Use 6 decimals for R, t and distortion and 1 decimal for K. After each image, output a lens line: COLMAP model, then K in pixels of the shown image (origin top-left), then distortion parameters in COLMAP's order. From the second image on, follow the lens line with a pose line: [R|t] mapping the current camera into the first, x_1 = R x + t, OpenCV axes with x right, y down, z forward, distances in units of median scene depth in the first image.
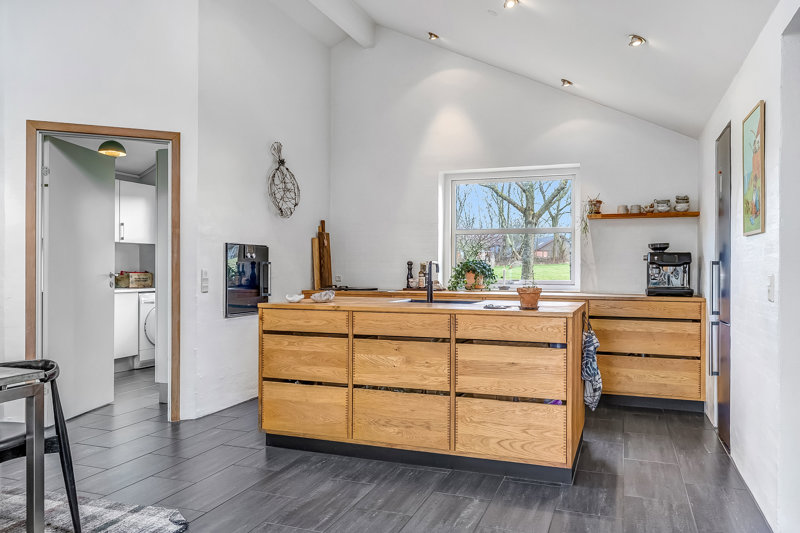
lens RADIAL K [[599.2, 0, 407.0], [0, 599.2, 265.3], [0, 0, 1]] dist [0.001117, 0.001437]
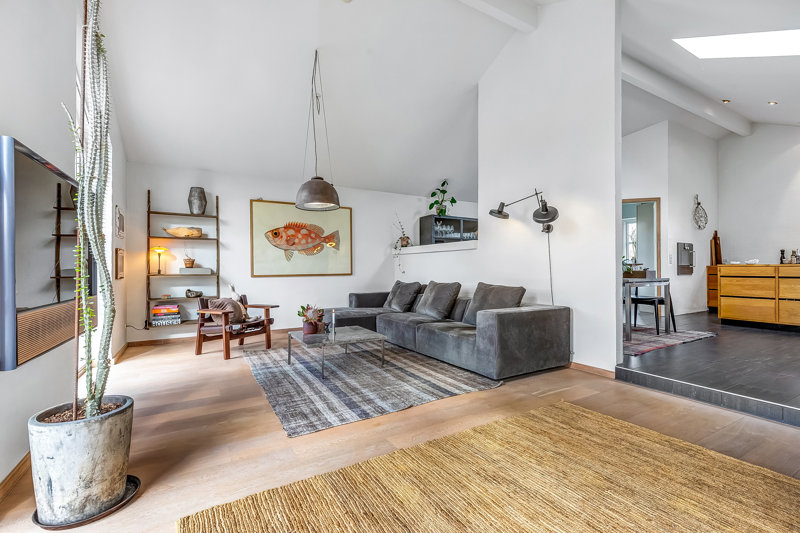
lens RADIAL K [[362.0, 0, 400.0], [0, 362.0, 266.5], [0, 0, 1]] dist [0.002273, -0.000334]
pose [[0.768222, -0.008329, -0.640129, -0.256190], [0.005161, 0.999963, -0.006817, 0.064523], [0.640162, 0.001933, 0.768237, -0.814659]]
